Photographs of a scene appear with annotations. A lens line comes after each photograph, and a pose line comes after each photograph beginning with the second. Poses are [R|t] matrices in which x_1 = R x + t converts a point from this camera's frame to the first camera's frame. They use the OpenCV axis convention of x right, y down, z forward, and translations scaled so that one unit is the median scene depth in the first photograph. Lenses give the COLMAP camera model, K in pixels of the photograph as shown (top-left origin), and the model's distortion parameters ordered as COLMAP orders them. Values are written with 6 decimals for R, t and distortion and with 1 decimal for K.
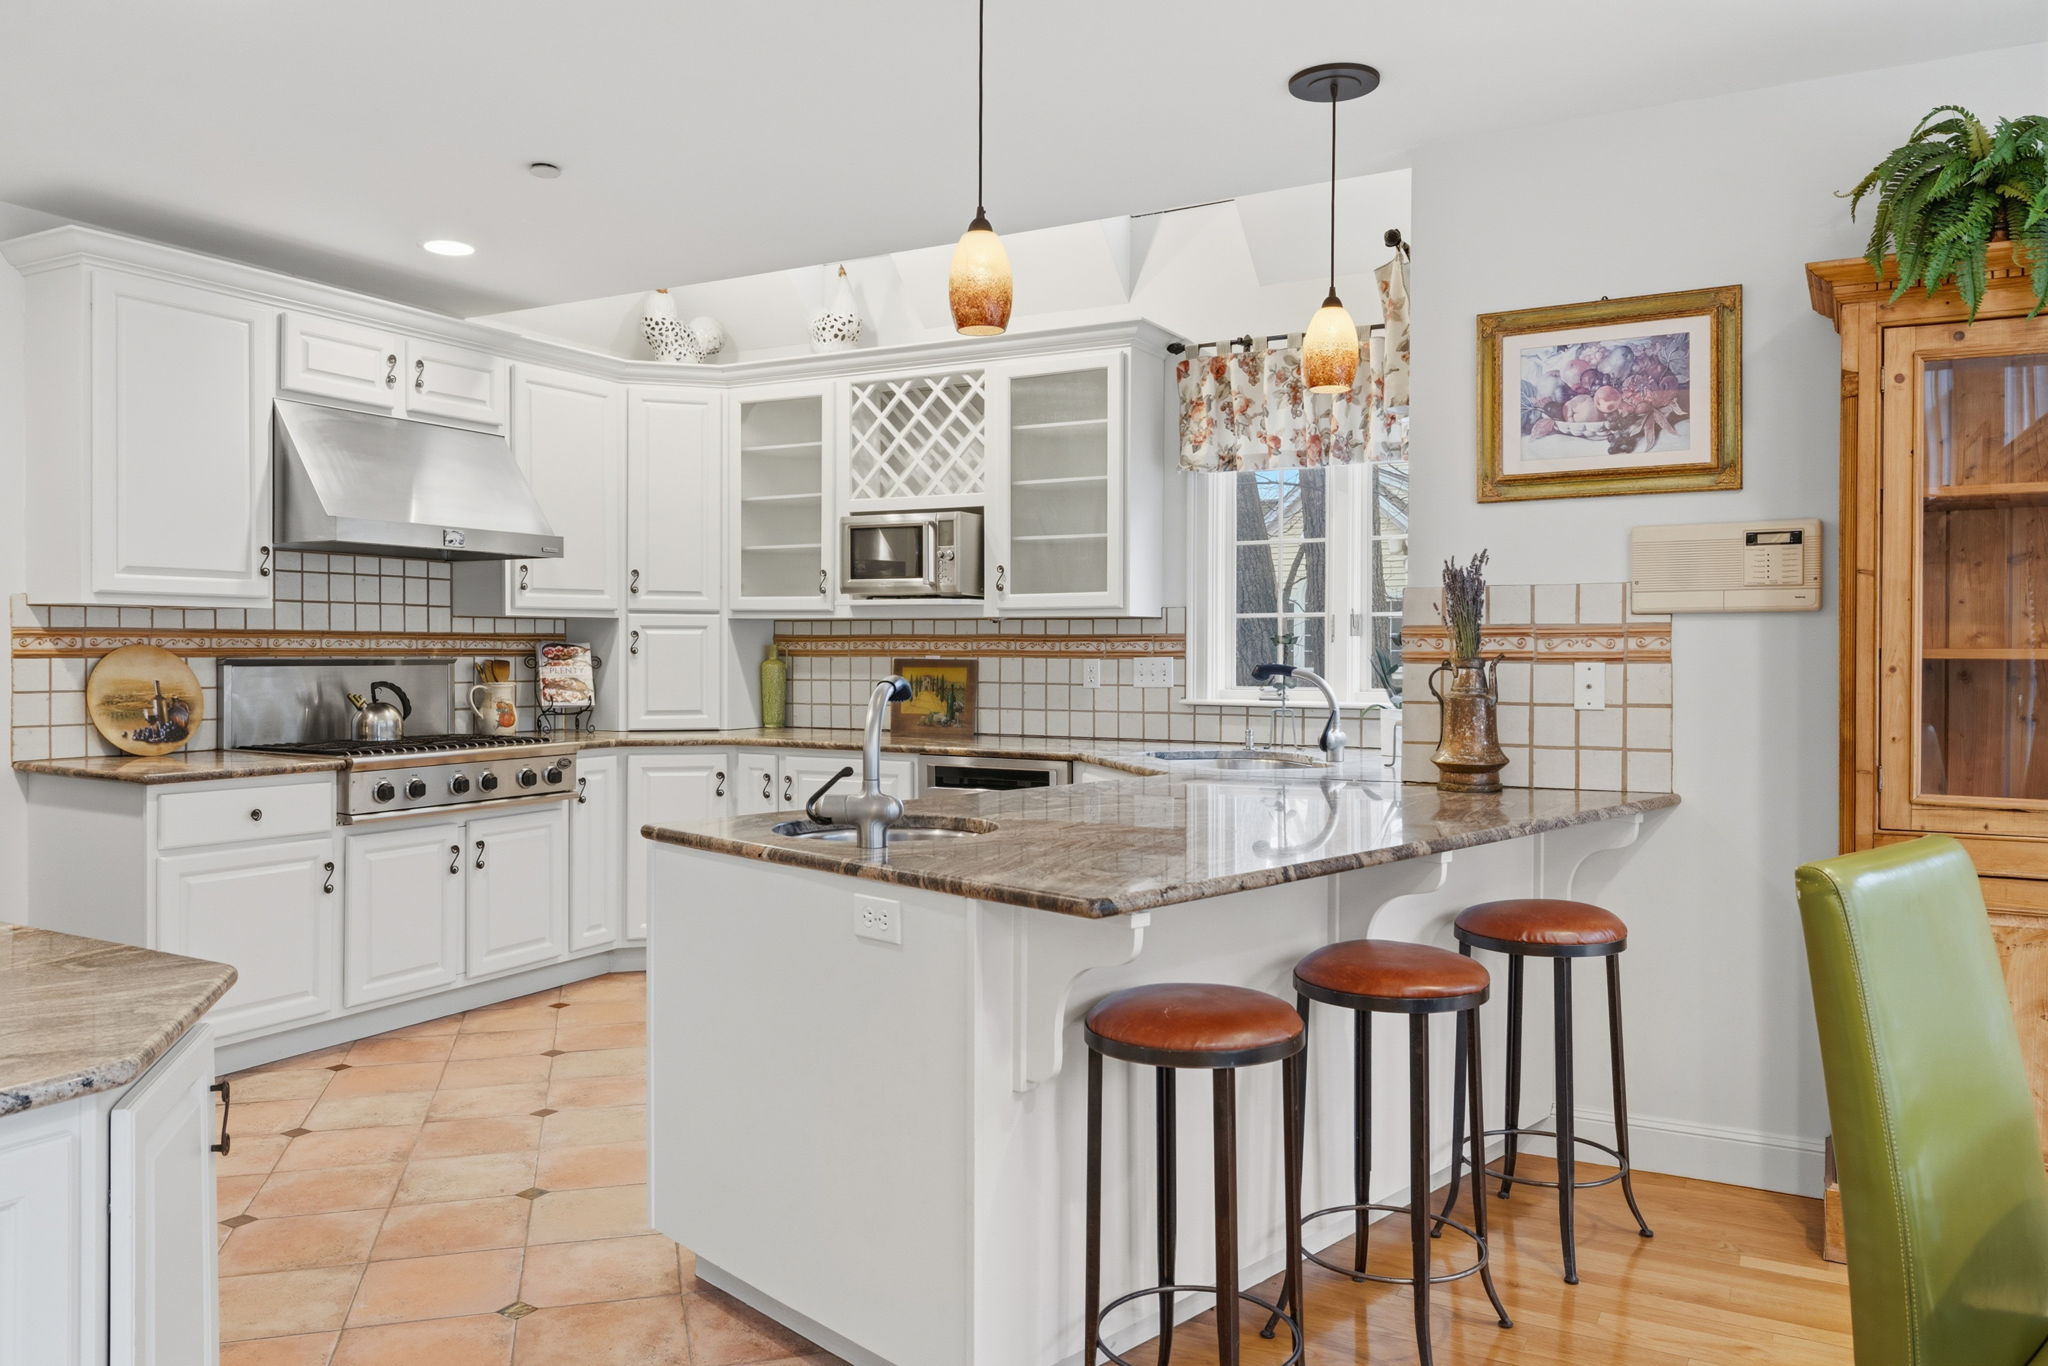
lens RADIAL K [[1430.6, 0, 1023.2], [0, 1430.6, 671.5], [0, 0, 1]] dist [0.012988, -0.016375]
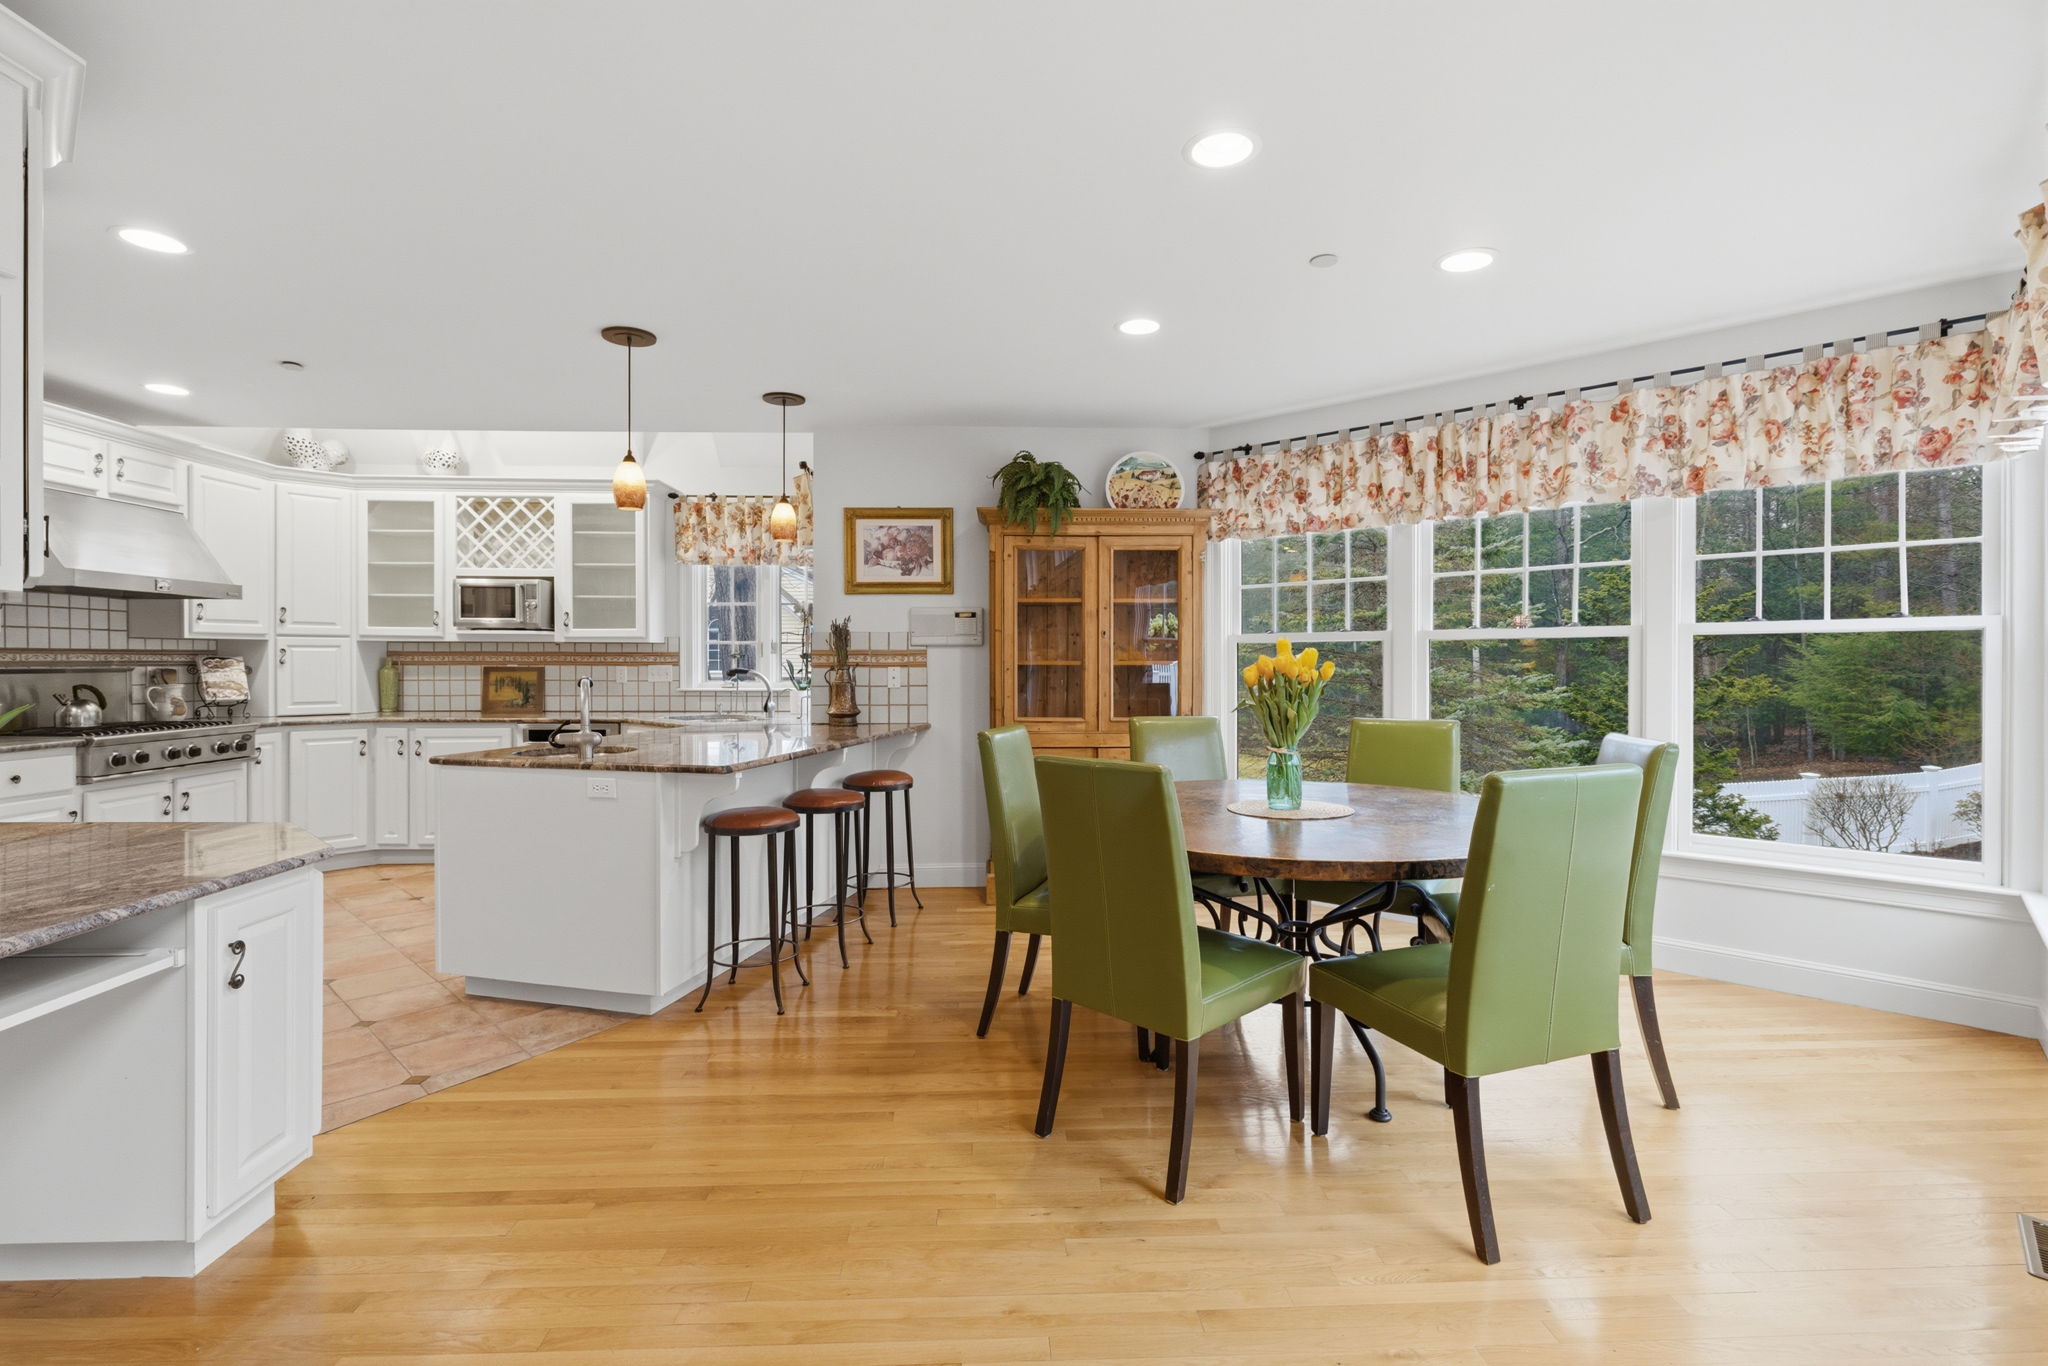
lens RADIAL K [[899.7, 0, 1017.0], [0, 899.7, 668.9], [0, 0, 1]] dist [-0.002972, 0.000095]
pose [[0.853794, -0.005948, 0.520576, -0.131176], [0.008135, 0.999965, -0.001917, 0.000827], [-0.520547, 0.005871, 0.853813, -0.230901]]
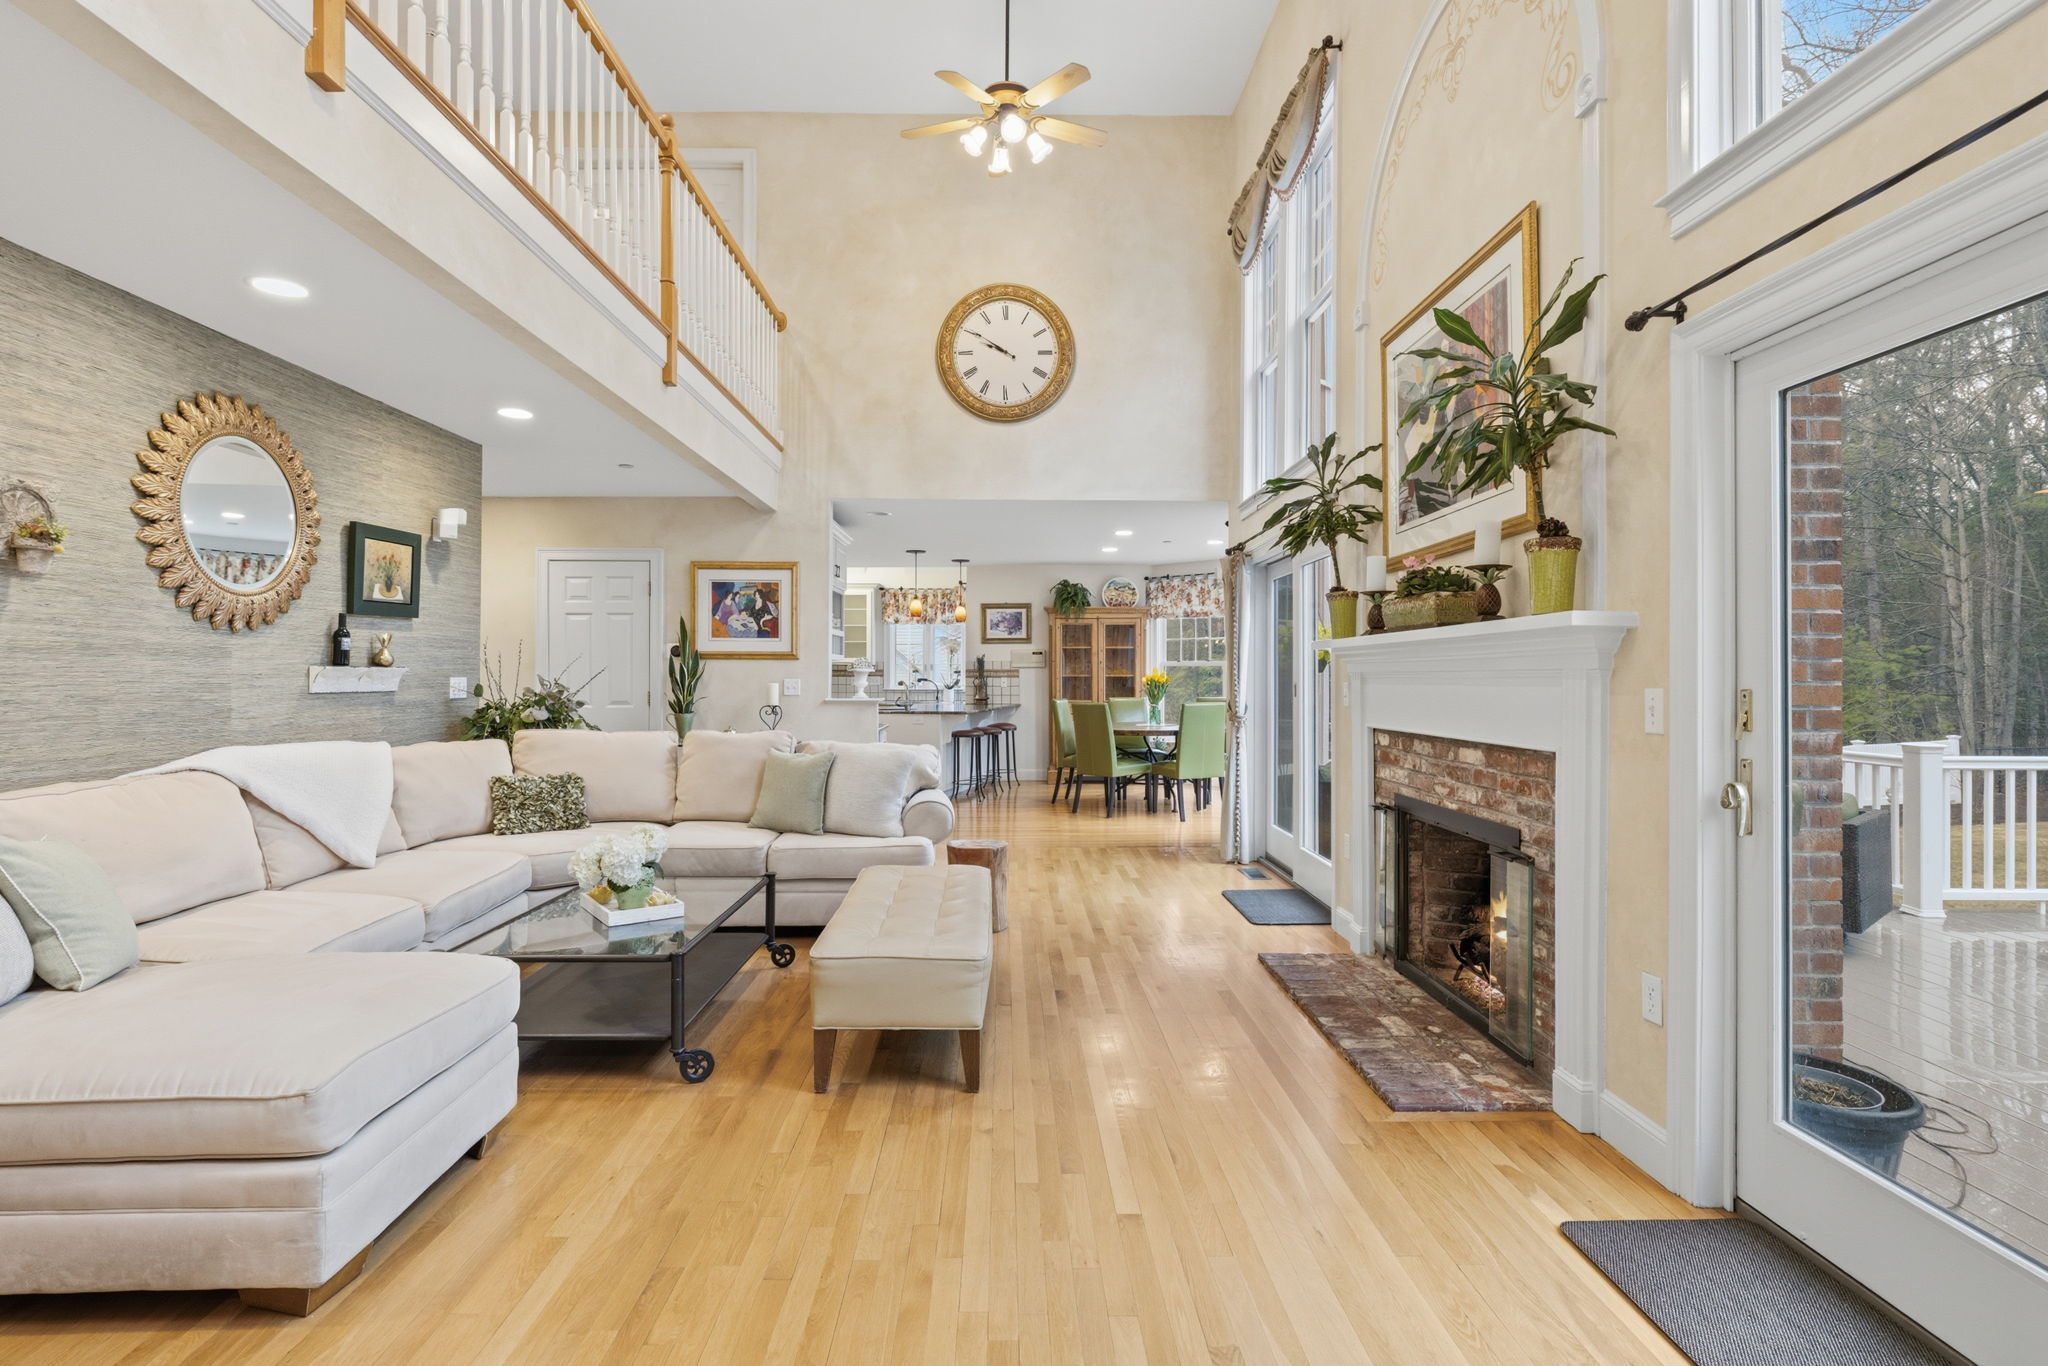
lens RADIAL K [[1014.0, 0, 1017.5], [0, 1014.0, 665.7], [0, 0, 1]] dist [-0.002166, -0.000061]
pose [[0.866620, 0.000489, 0.498969, -0.944482], [0.008884, 0.999826, -0.016410, 0.008166], [-0.498890, 0.018654, 0.866464, -1.476759]]
